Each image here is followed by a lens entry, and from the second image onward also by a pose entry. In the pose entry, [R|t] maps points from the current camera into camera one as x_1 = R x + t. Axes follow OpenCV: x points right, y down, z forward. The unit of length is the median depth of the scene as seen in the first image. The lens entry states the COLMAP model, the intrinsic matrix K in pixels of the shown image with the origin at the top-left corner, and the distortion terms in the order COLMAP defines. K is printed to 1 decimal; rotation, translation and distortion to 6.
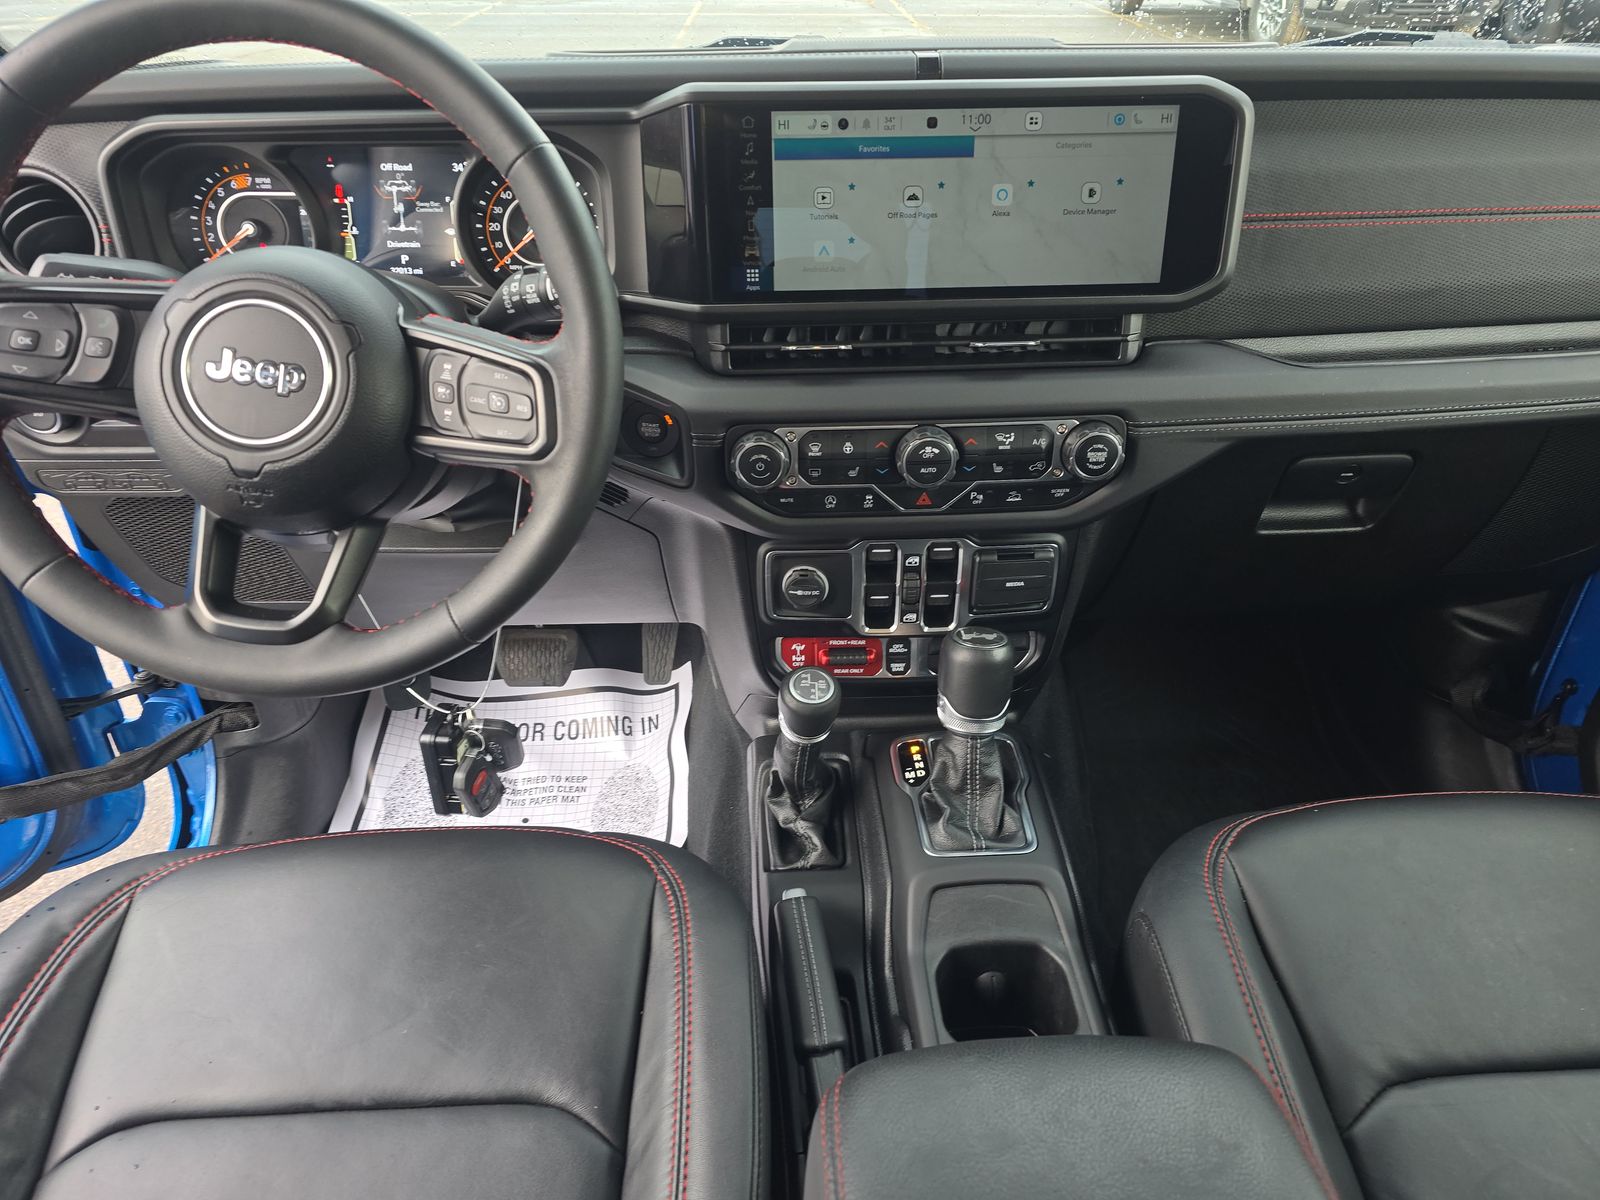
lens RADIAL K [[1085.2, 0, 838.4], [0, 1085.2, 600.6], [0, 0, 1]] dist [0.054928, -0.059722]
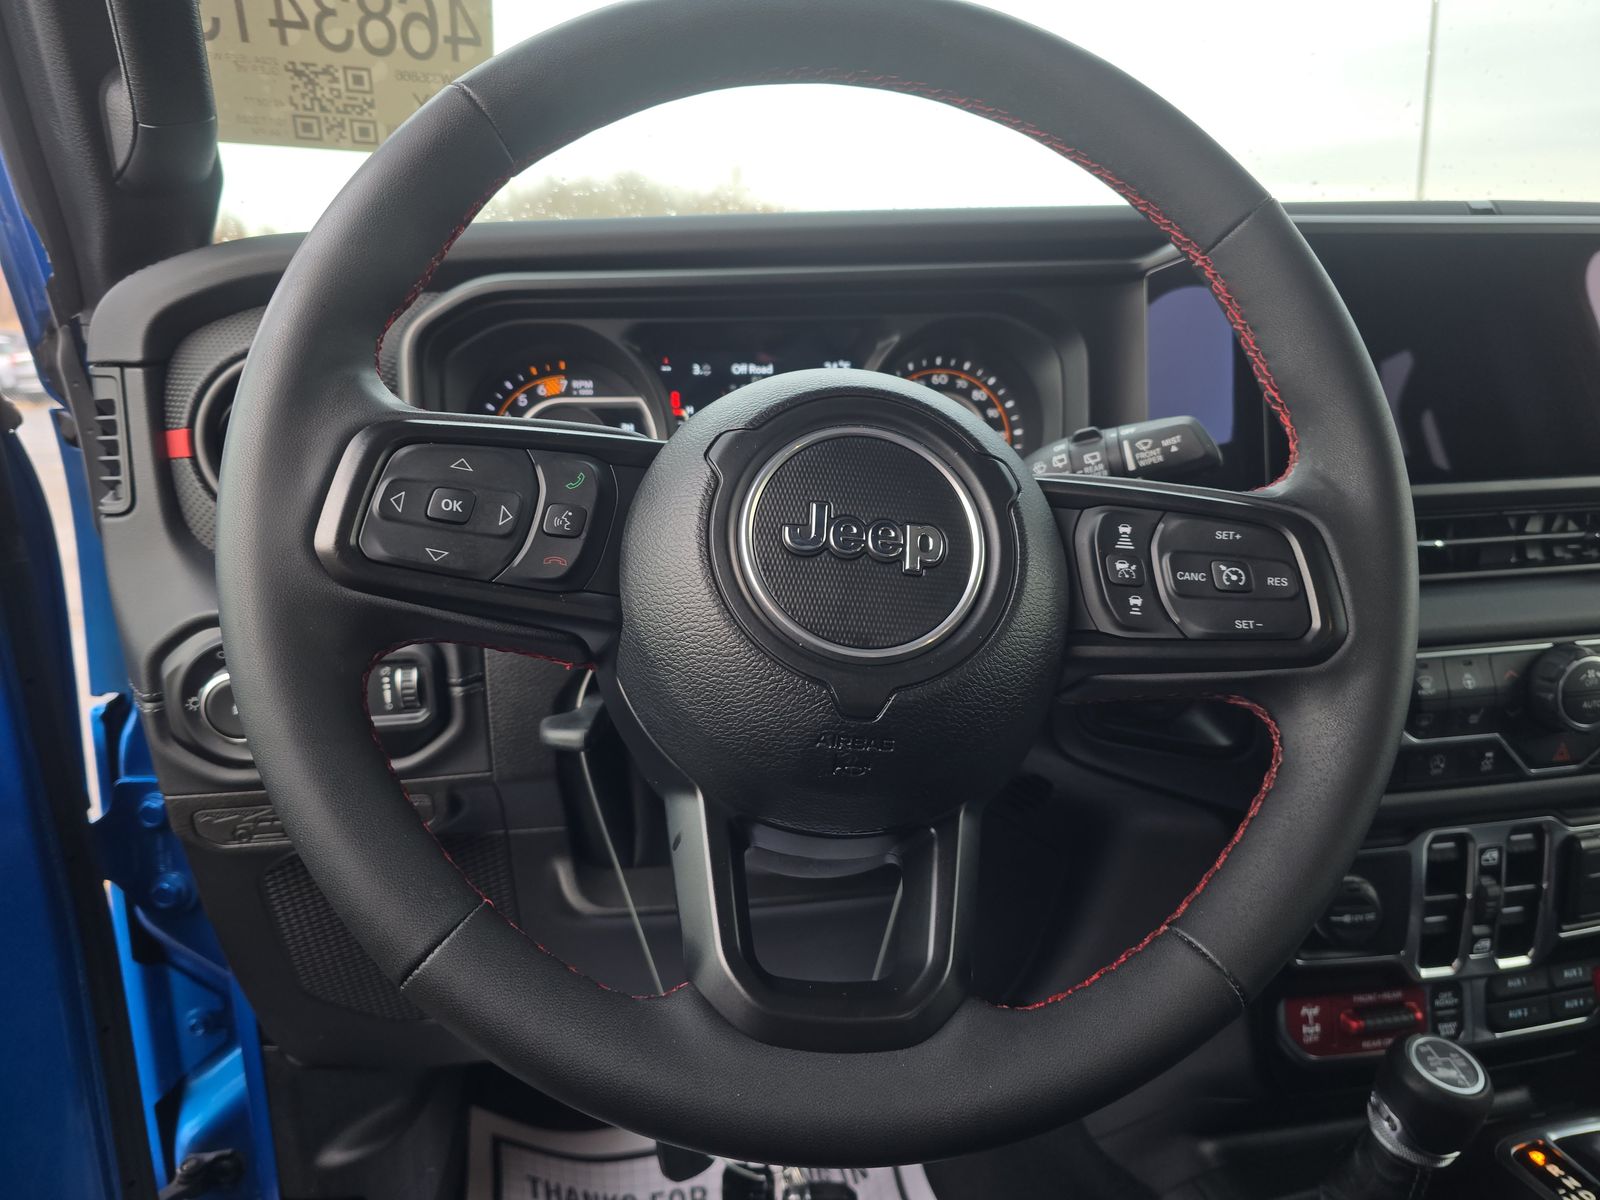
lens RADIAL K [[1100.8, 0, 800.0], [0, 1100.8, 600.0], [0, 0, 1]] dist [0.058306, -0.054804]
pose [[0.990935, -0.049079, 0.125060, -0.477048], [0.089299, 0.936099, -0.340213, 0.013595], [-0.100372, 0.348297, 0.931995, 0.350440]]
